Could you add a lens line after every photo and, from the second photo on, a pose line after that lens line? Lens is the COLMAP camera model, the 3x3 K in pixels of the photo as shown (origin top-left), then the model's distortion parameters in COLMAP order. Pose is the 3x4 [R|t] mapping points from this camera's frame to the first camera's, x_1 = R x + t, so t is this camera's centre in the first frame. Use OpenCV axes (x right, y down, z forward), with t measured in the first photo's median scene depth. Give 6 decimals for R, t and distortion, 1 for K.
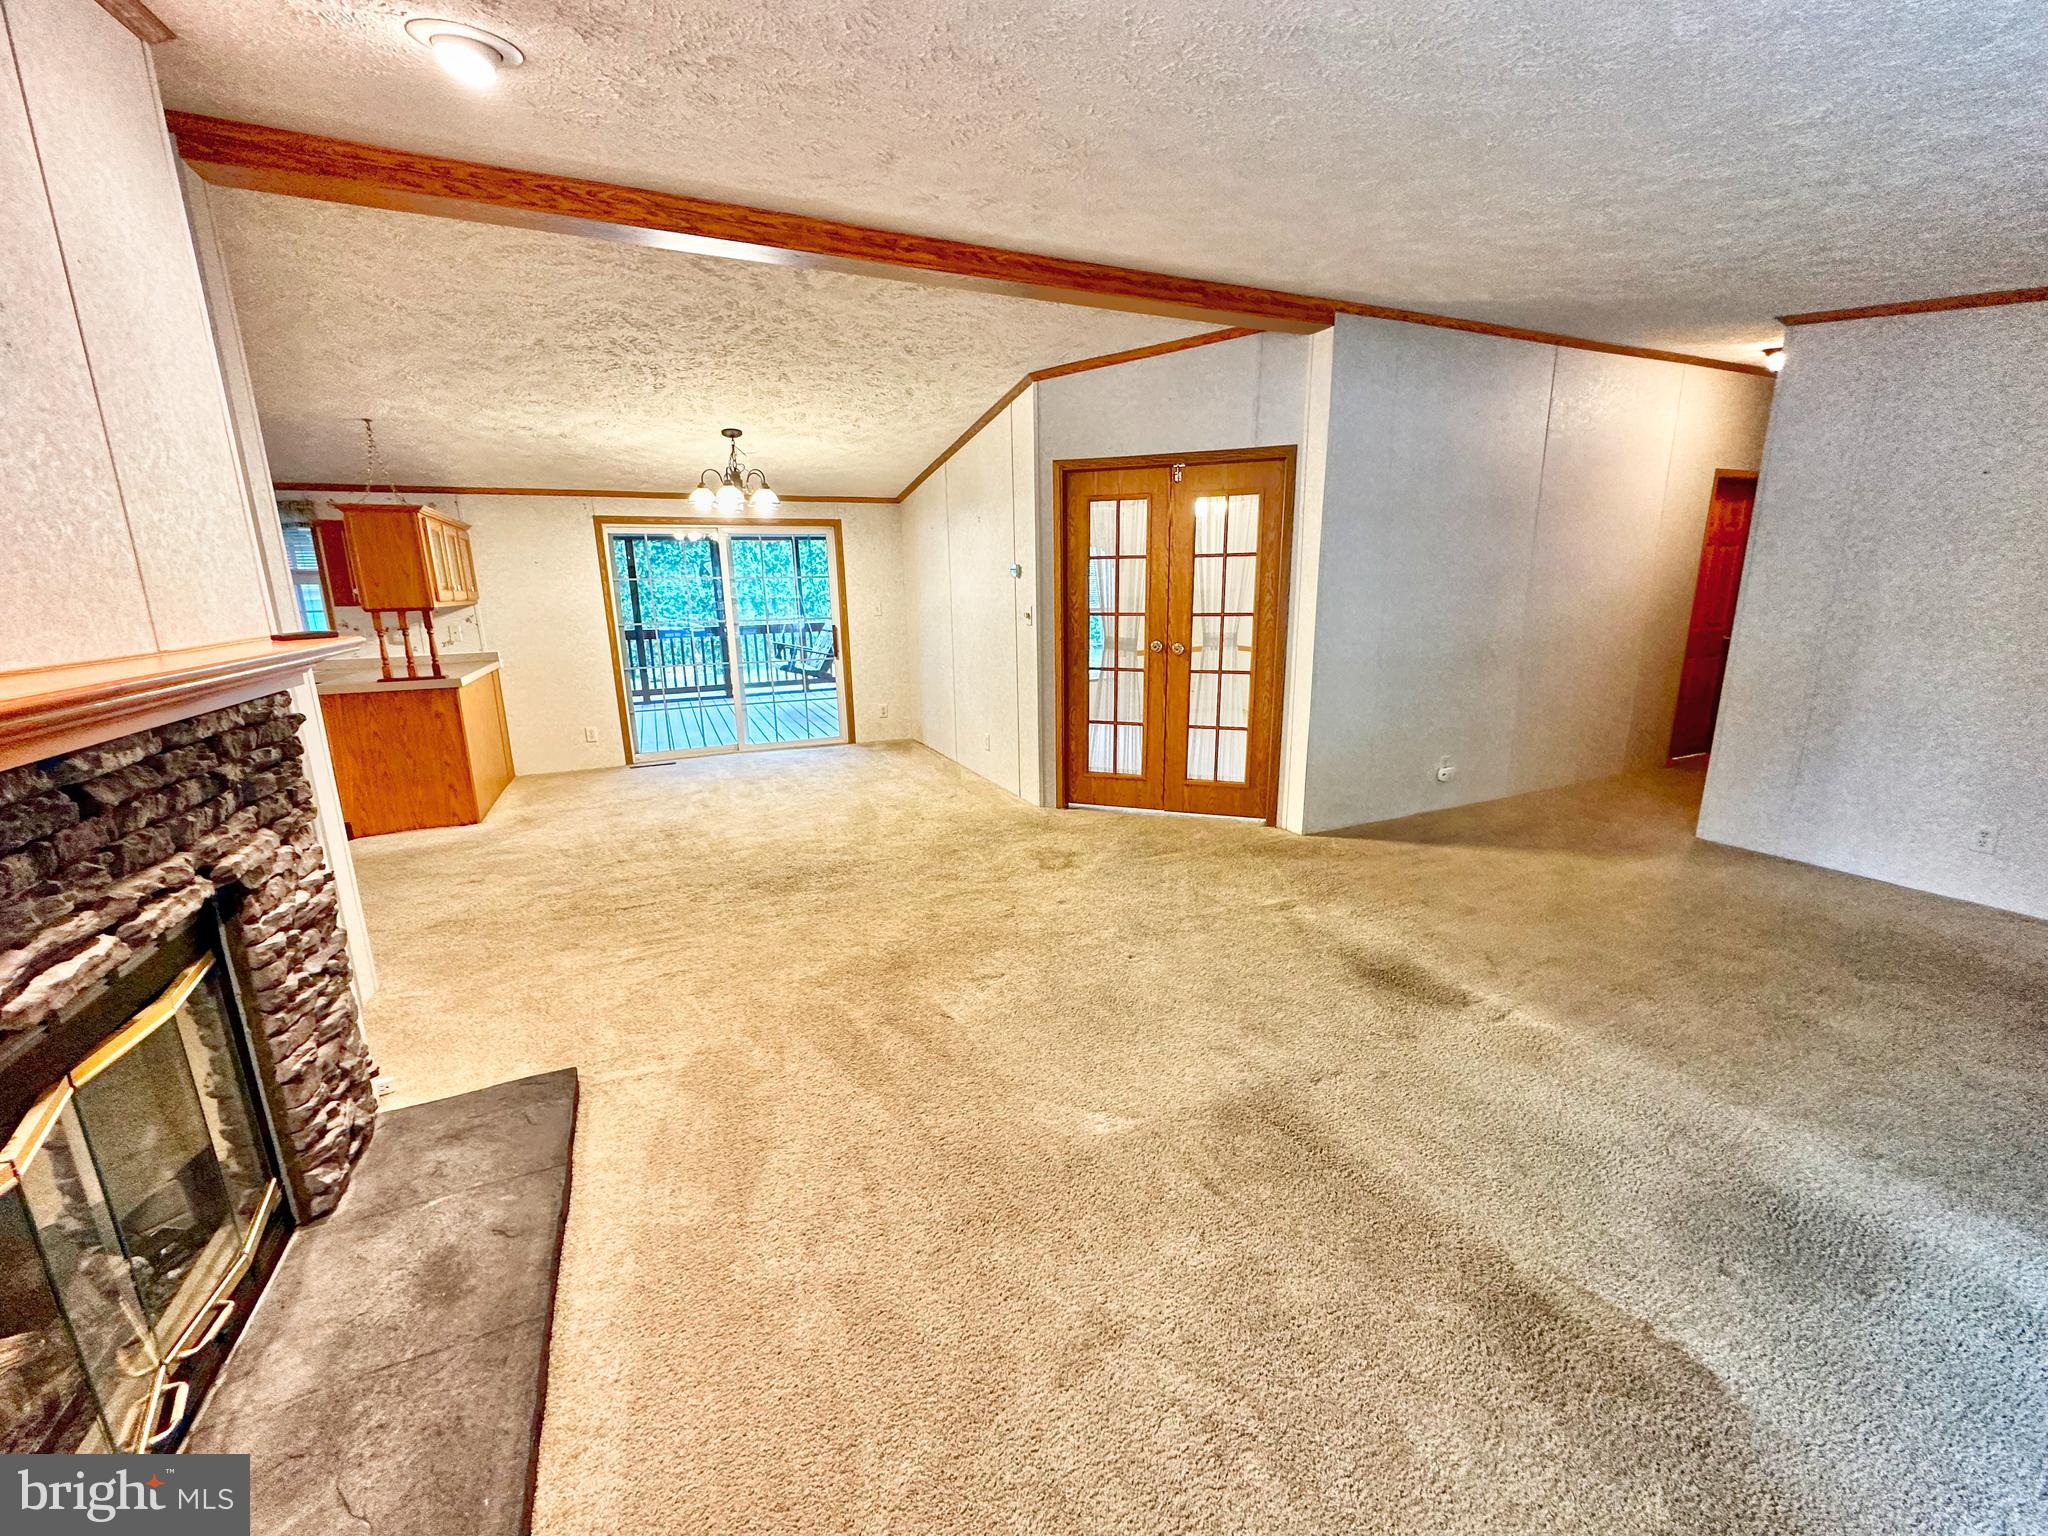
lens RADIAL K [[815.3, 0, 1022.5], [0, 815.3, 768.3], [0, 0, 1]] dist [-0.002297, -0.000086]
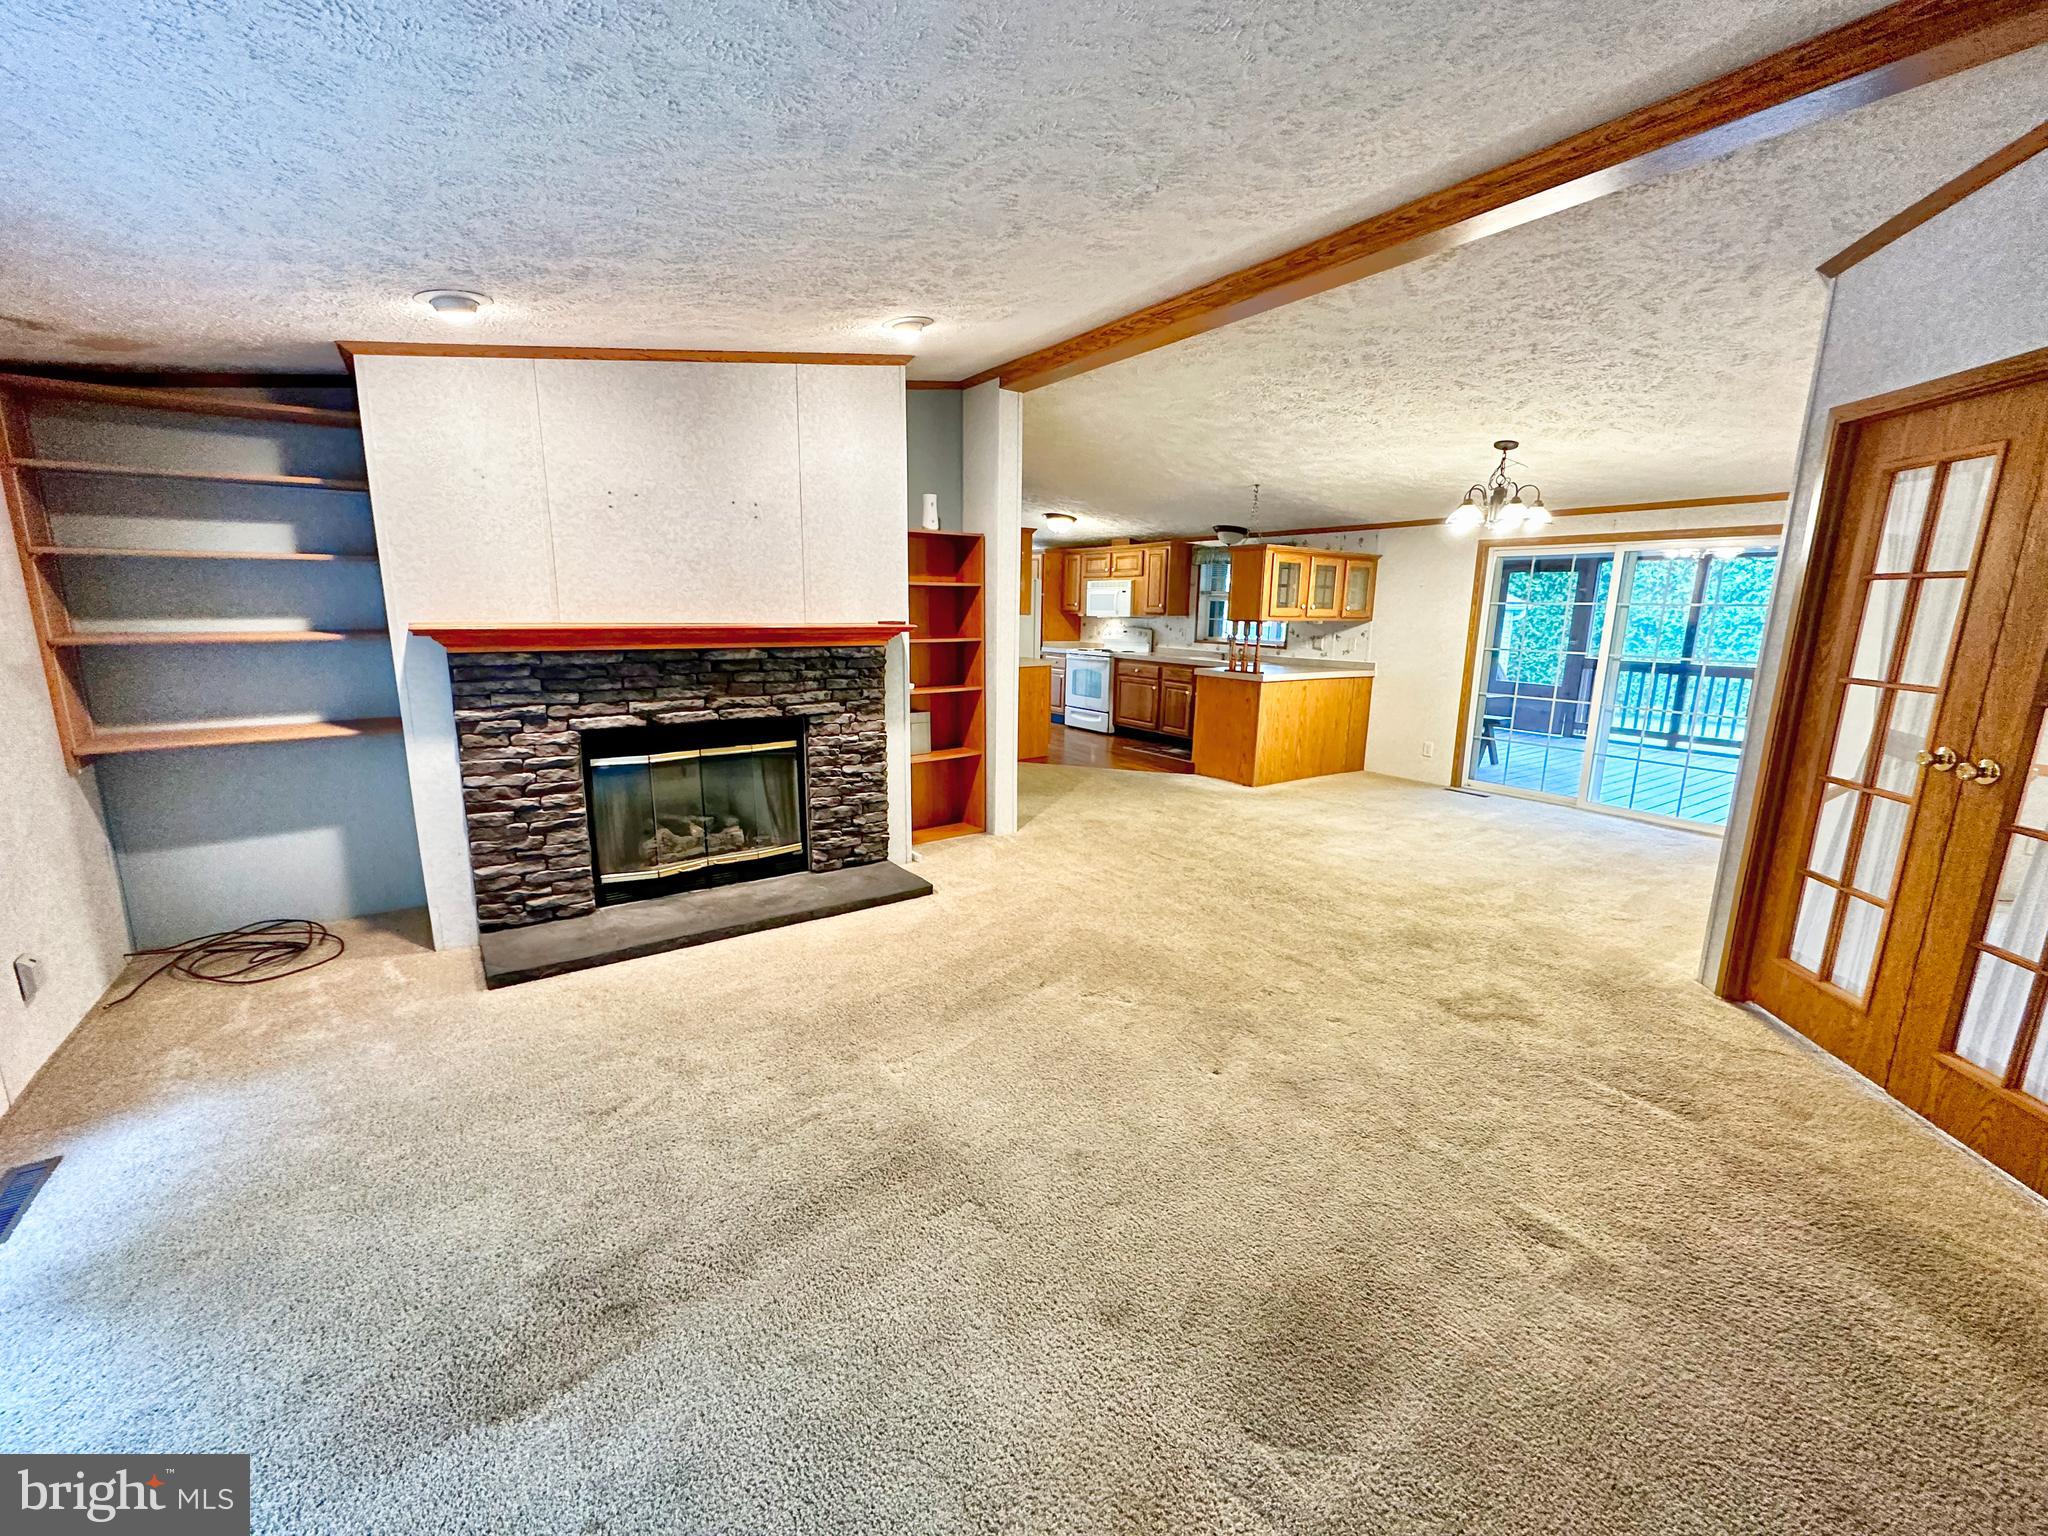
lens RADIAL K [[815.3, 0, 1022.5], [0, 815.3, 768.3], [0, 0, 1]] dist [-0.002297, -0.000086]
pose [[0.183403, 0.213855, -0.959494, 0.556055], [-0.237849, 0.956703, 0.167770, -0.101344], [0.953830, 0.197445, 0.226328, 0.393365]]
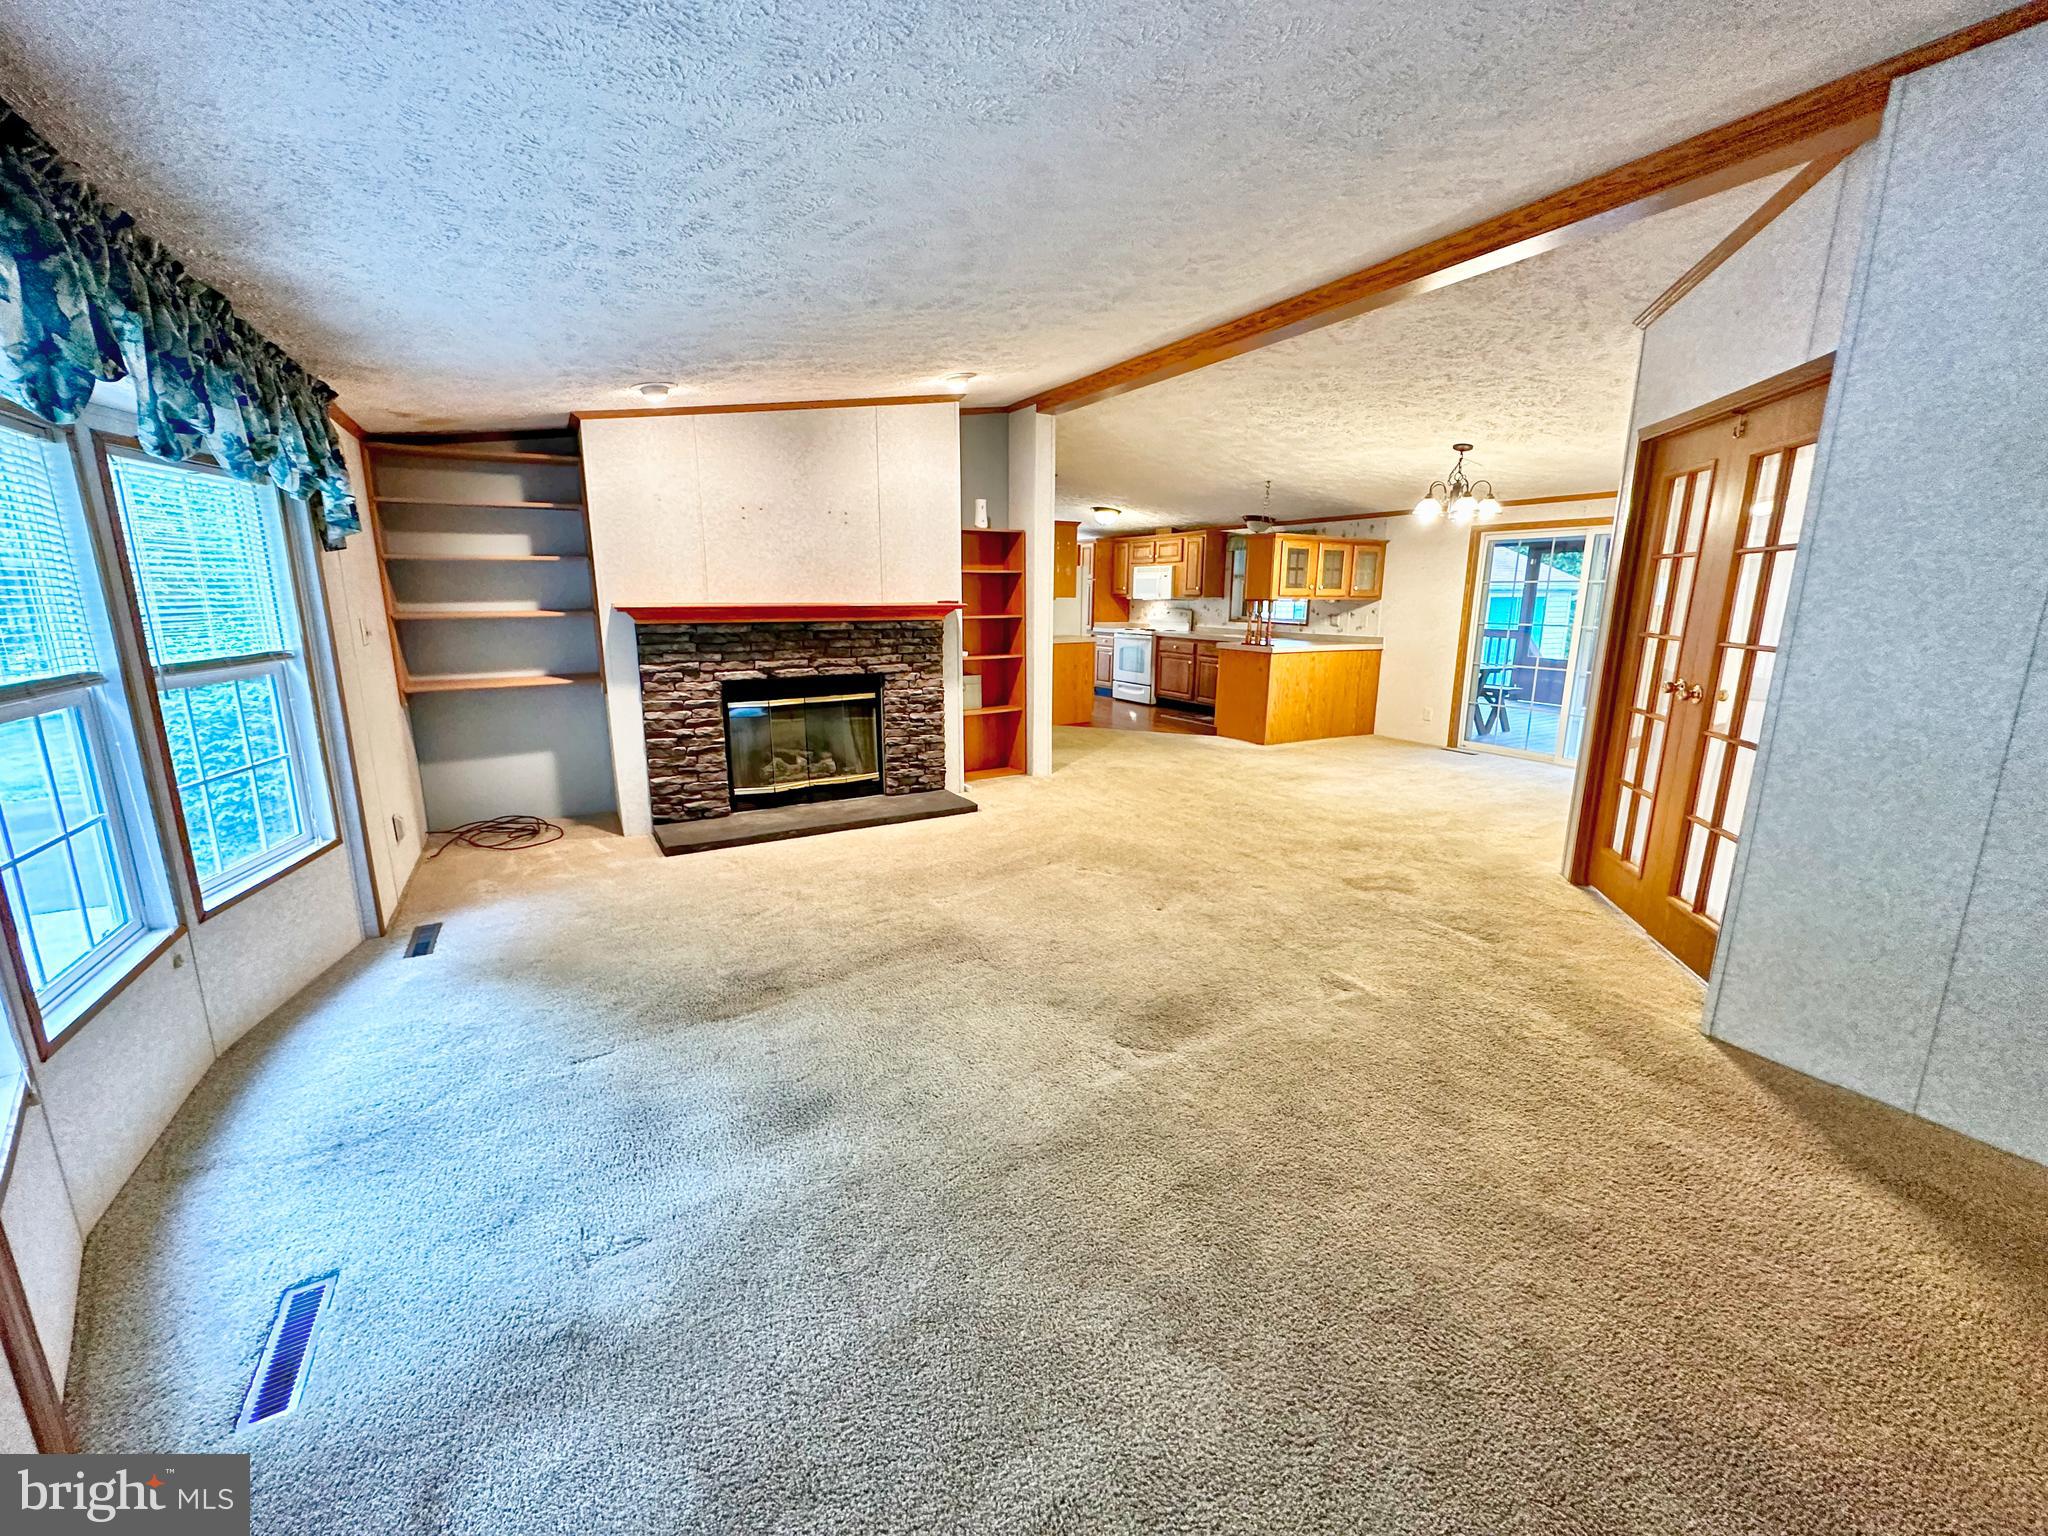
lens RADIAL K [[815.3, 0, 1022.5], [0, 815.3, 768.3], [0, 0, 1]] dist [-0.002297, -0.000086]
pose [[0.091951, 0.229663, -0.968917, 0.822817], [-0.228736, 0.951891, 0.203921, -0.105199], [0.969136, 0.202875, 0.140060, 0.416216]]
